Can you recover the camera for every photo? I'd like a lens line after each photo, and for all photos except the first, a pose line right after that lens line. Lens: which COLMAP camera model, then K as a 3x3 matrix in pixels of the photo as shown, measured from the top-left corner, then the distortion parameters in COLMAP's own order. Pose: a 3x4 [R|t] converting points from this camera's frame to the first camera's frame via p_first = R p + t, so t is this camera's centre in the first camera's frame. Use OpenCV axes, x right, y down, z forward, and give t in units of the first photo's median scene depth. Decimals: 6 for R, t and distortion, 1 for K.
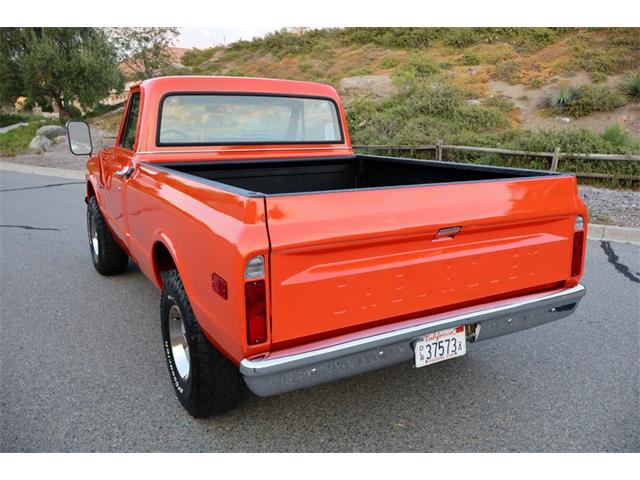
lens RADIAL K [[531.2, 0, 321.4], [0, 531.2, 240.2], [0, 0, 1]] dist [-0.007621, 0.003961]
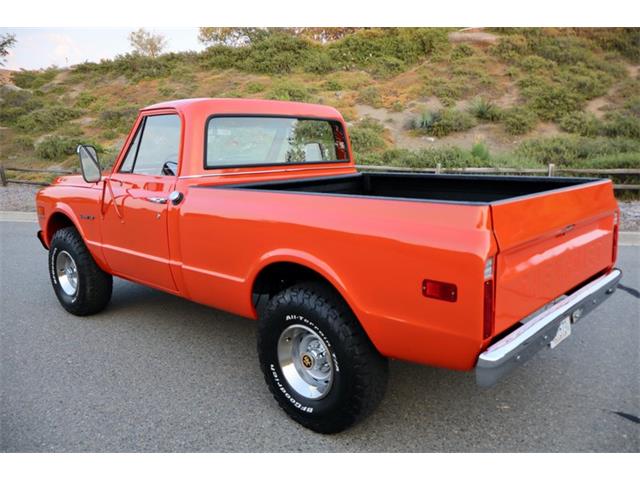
lens RADIAL K [[531.2, 0, 320.2], [0, 531.2, 237.8], [0, 0, 1]] dist [-0.007621, 0.003961]
pose [[0.953165, -0.070717, 0.294067, -0.106546], [0.084435, 0.995842, -0.034200, -0.000532], [-0.290426, 0.057427, 0.955173, 0.005115]]
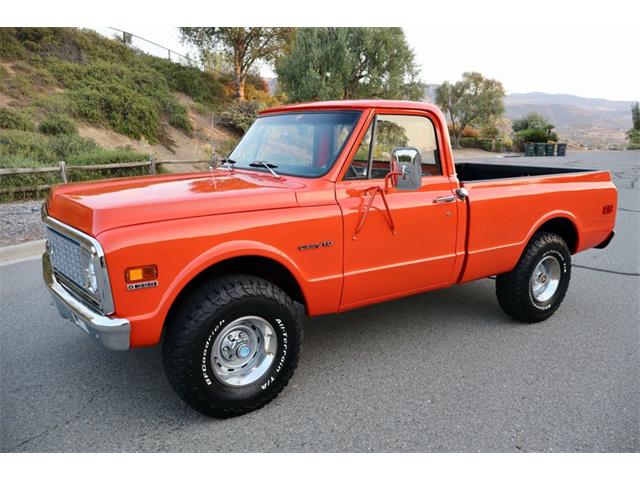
lens RADIAL K [[531.2, 0, 322.0], [0, 531.2, 242.5], [0, 0, 1]] dist [-0.007621, 0.003961]
pose [[-0.073547, -0.204409, 0.976119, -0.368041], [0.215368, 0.952419, 0.215673, -0.085368], [-0.973760, 0.226086, -0.026024, 0.348373]]
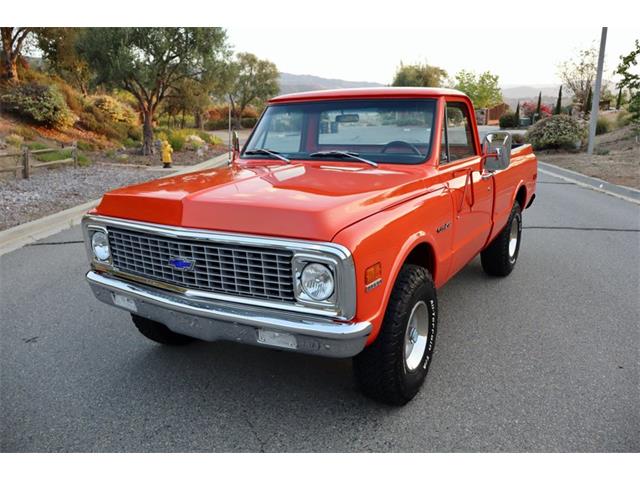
lens RADIAL K [[531.2, 0, 321.7], [0, 531.2, 241.7], [0, 0, 1]] dist [-0.007621, 0.003961]
pose [[-0.489655, -0.201861, 0.848228, -0.325426], [0.206156, 0.918445, 0.337578, -0.123090], [-0.847194, 0.340164, -0.408107, 0.494533]]
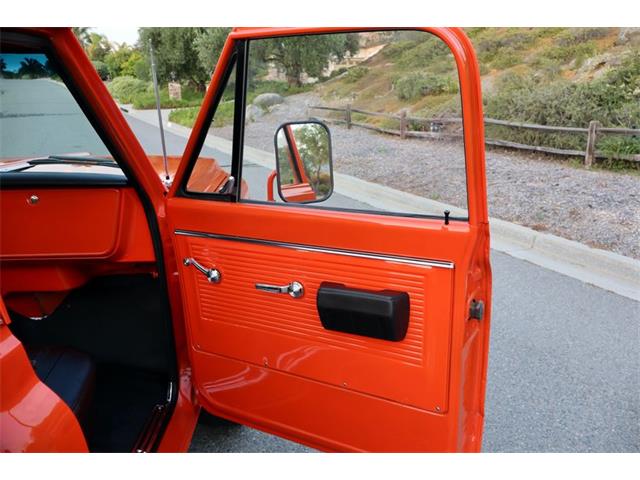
lens RADIAL K [[531.2, 0, 320.8], [0, 531.2, 240.9], [0, 0, 1]] dist [-0.007621, 0.003961]
pose [[0.871974, 0.124104, -0.473561, 0.073451], [-0.091075, 0.991571, 0.092159, -0.074442], [0.481007, -0.037231, 0.875926, 0.299029]]
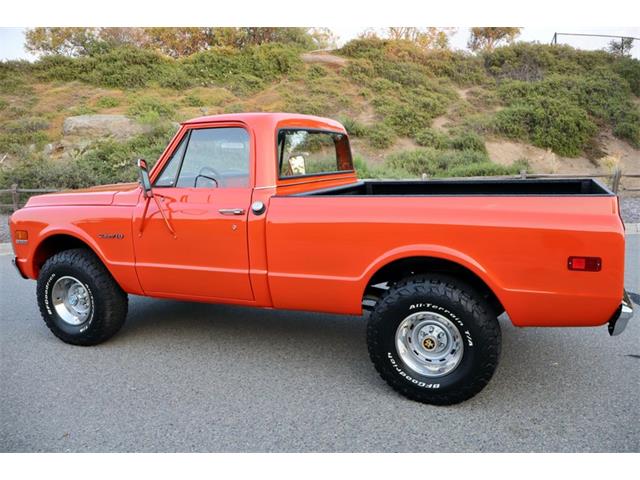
lens RADIAL K [[531.2, 0, 320.6], [0, 531.2, 241.1], [0, 0, 1]] dist [-0.007621, 0.003961]
pose [[0.802591, -0.121309, 0.584065, -0.224146], [0.162195, 0.986595, -0.017965, -0.008405], [-0.574057, 0.109151, 0.811508, 0.039427]]
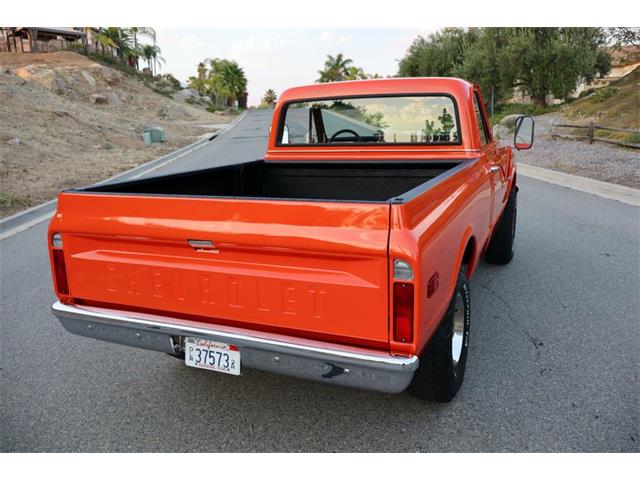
lens RADIAL K [[531.2, 0, 321.0], [0, 531.2, 240.9], [0, 0, 1]] dist [-0.007621, 0.003961]
pose [[0.592474, 0.159661, -0.789610, 0.196449], [-0.136631, 0.985878, 0.096828, -0.025322], [0.793919, 0.050518, 0.605922, 0.095052]]
